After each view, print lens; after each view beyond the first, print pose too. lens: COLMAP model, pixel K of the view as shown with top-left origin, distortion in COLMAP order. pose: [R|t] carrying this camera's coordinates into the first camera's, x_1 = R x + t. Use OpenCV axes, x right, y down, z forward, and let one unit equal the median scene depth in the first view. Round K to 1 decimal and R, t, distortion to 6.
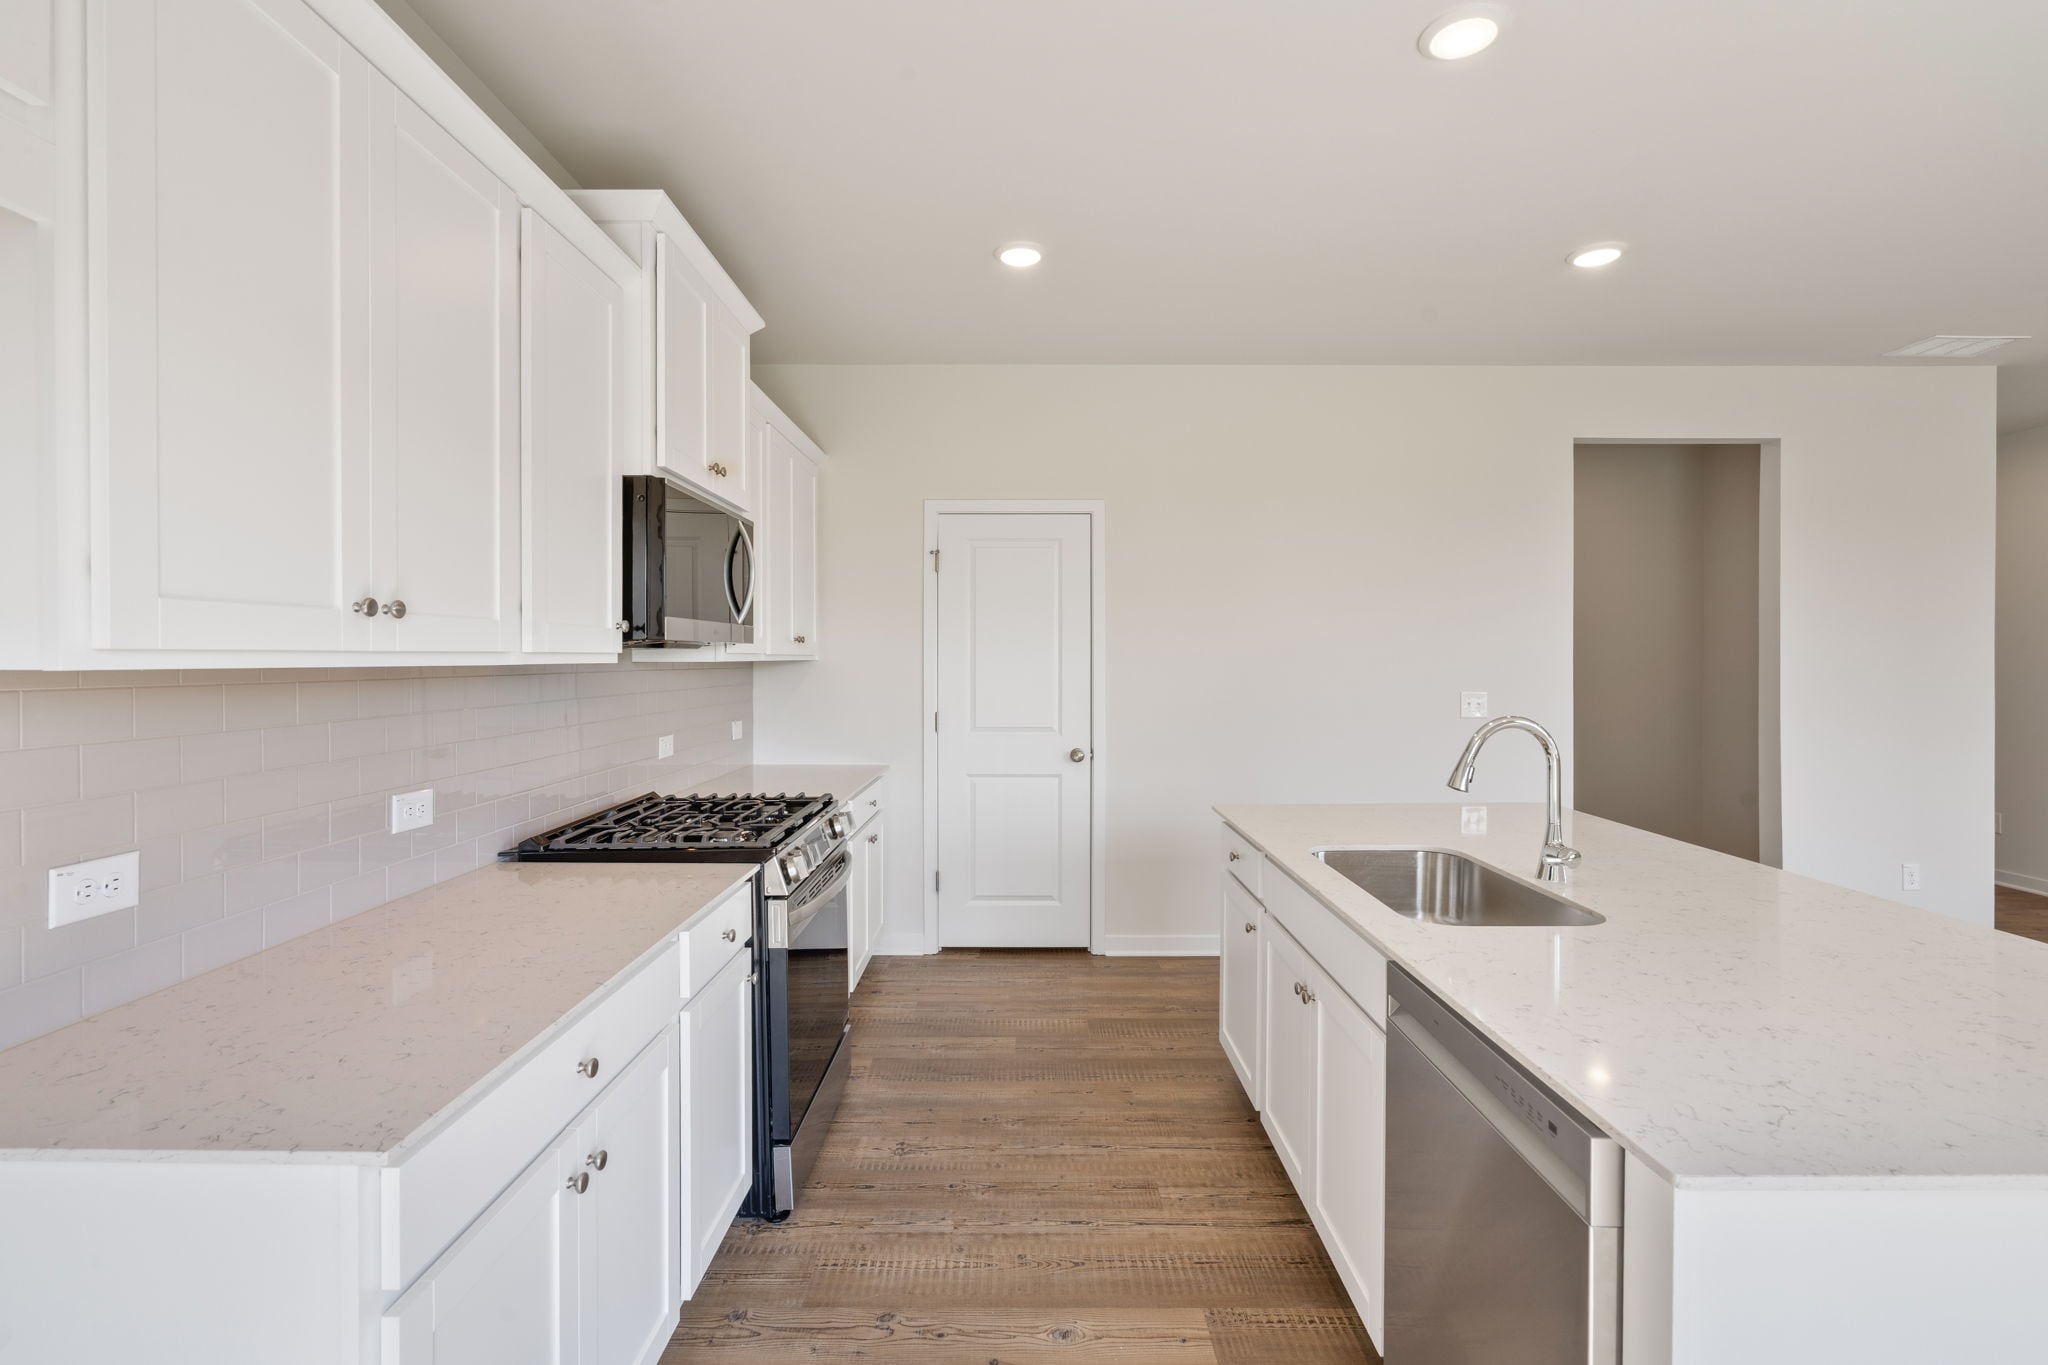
lens RADIAL K [[923.8, 0, 1029.8], [0, 923.8, 678.4], [0, 0, 1]] dist [-0.003534, 0.000357]
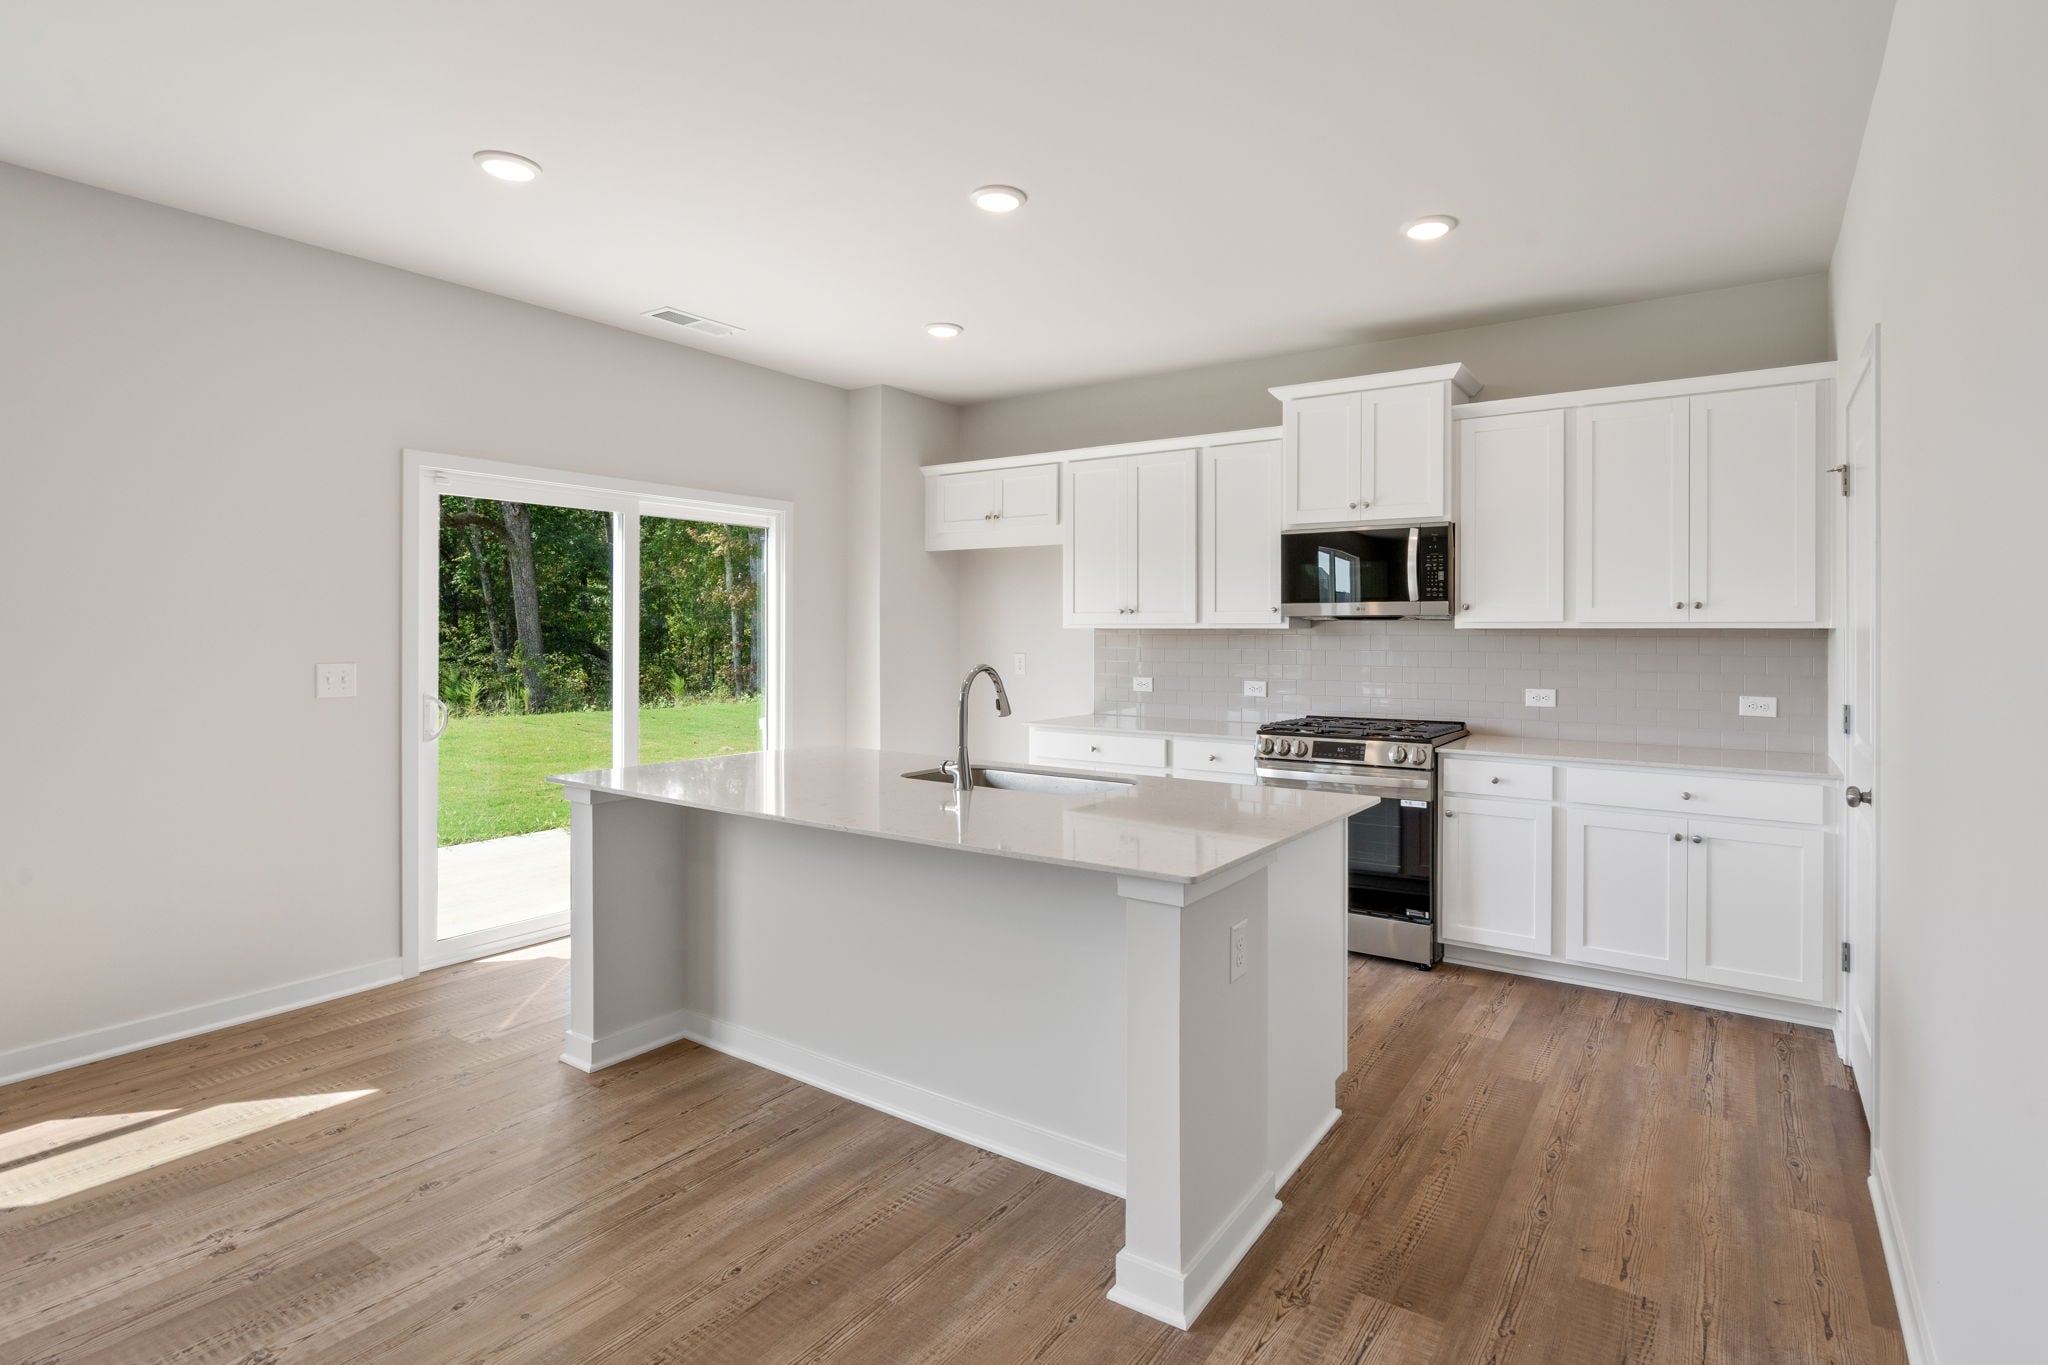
lens RADIAL K [[1003.5, 0, 1103.1], [0, 1003.5, 624.8], [0, 0, 1]] dist [-0.006446, 0.001329]
pose [[-0.538129, -0.009389, -0.842810, 0.943460], [-0.020661, 0.999784, 0.002054, -0.013563], [0.842609, 0.018519, -0.538207, 1.092391]]
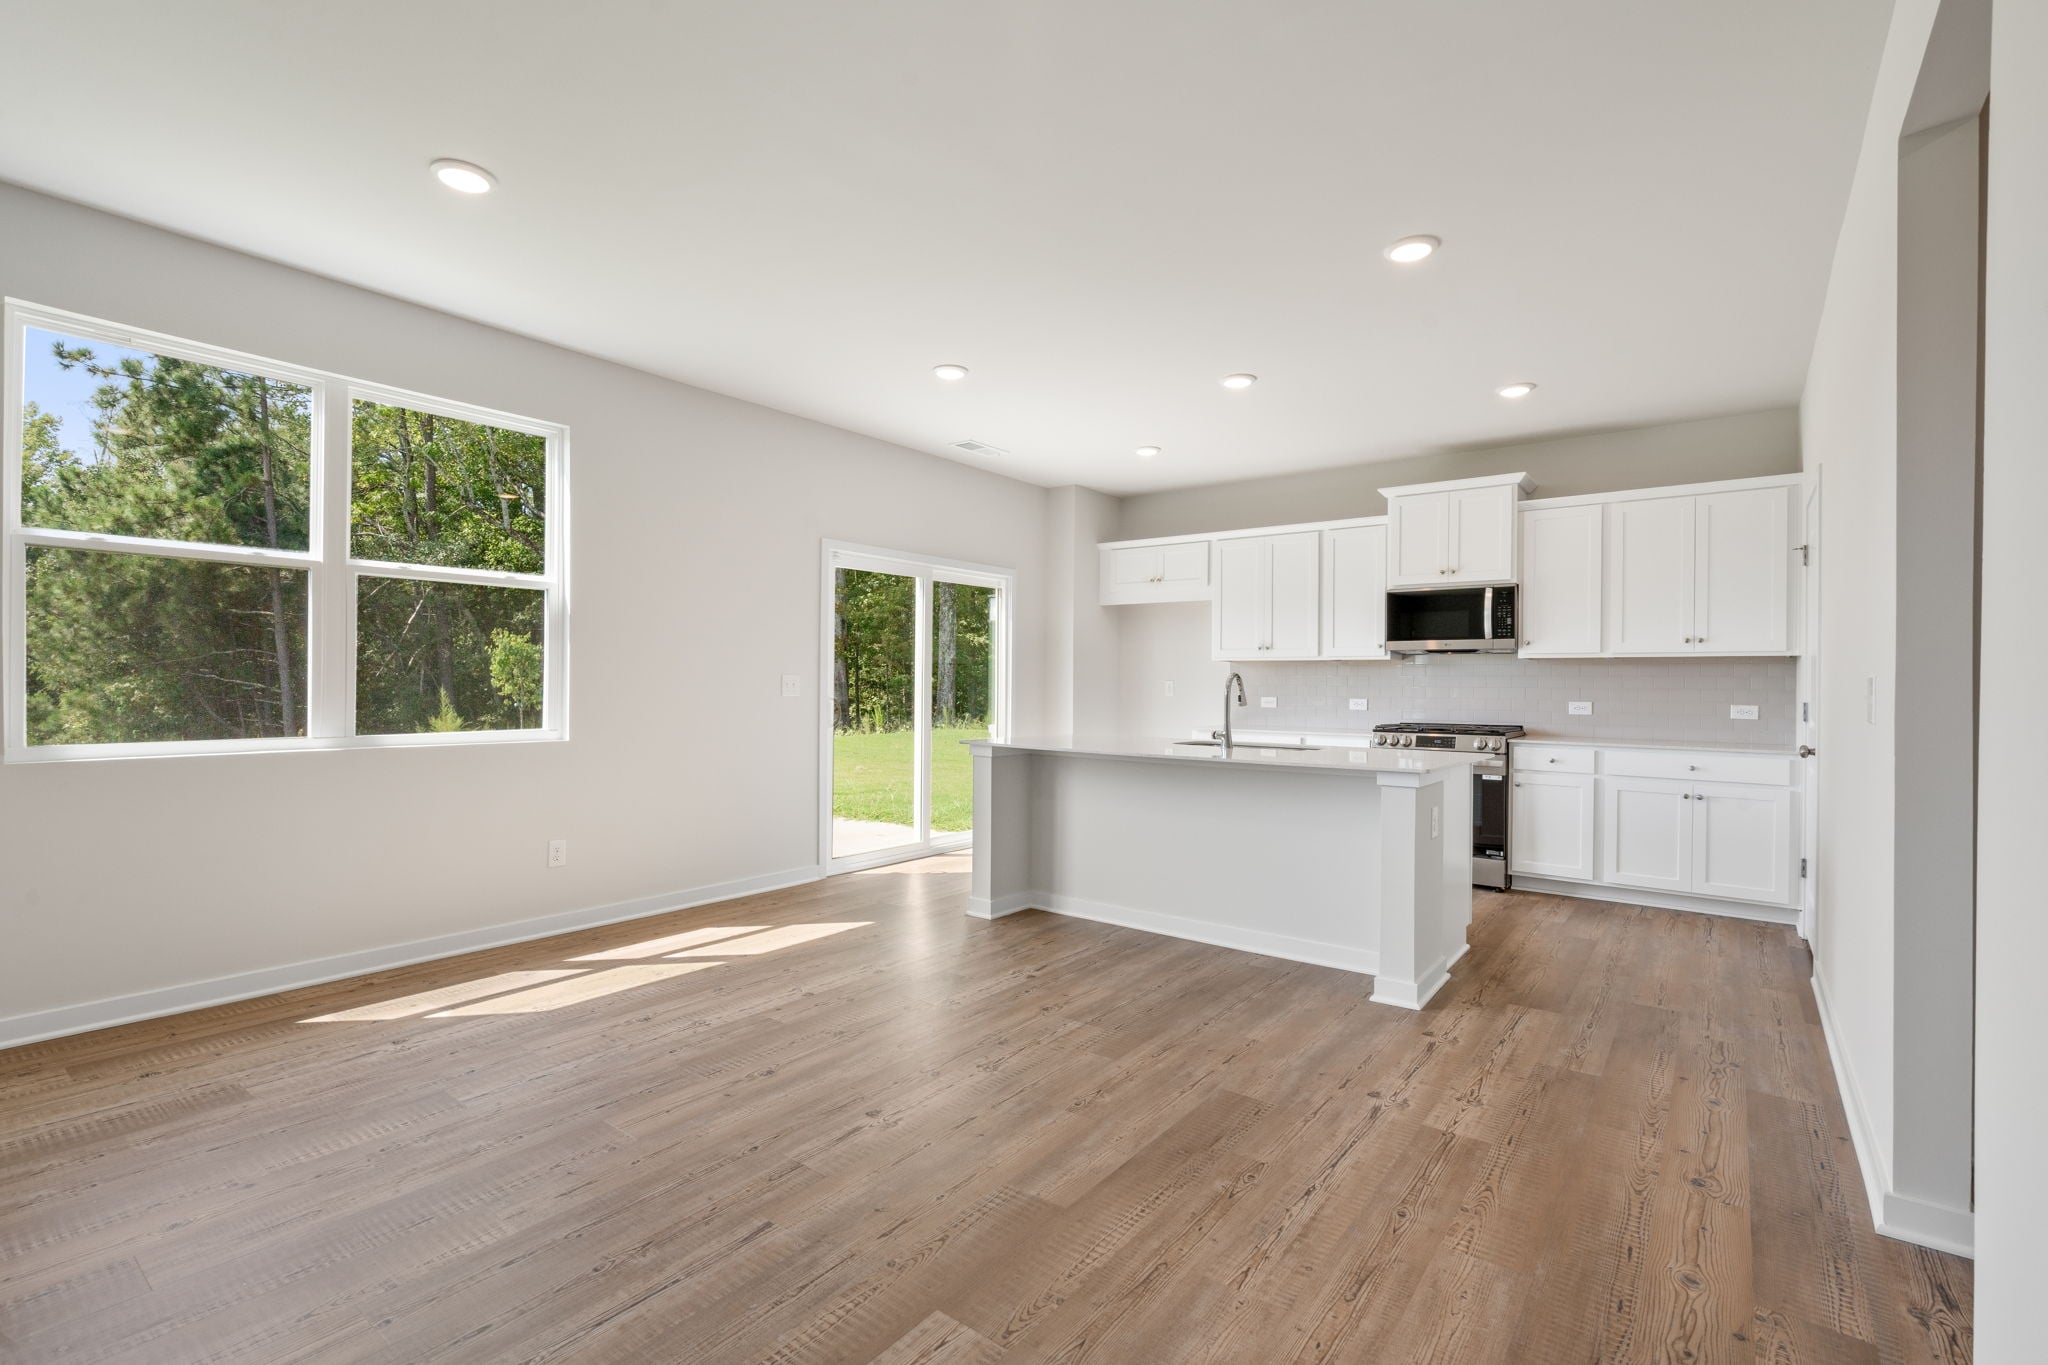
lens RADIAL K [[923.8, 0, 1029.8], [0, 923.8, 678.4], [0, 0, 1]] dist [-0.003534, 0.000357]
pose [[-0.607456, -0.011504, -0.794270, 1.445495], [-0.025694, 0.999656, 0.005172, 0.031315], [0.793938, 0.023550, -0.607543, 1.095912]]
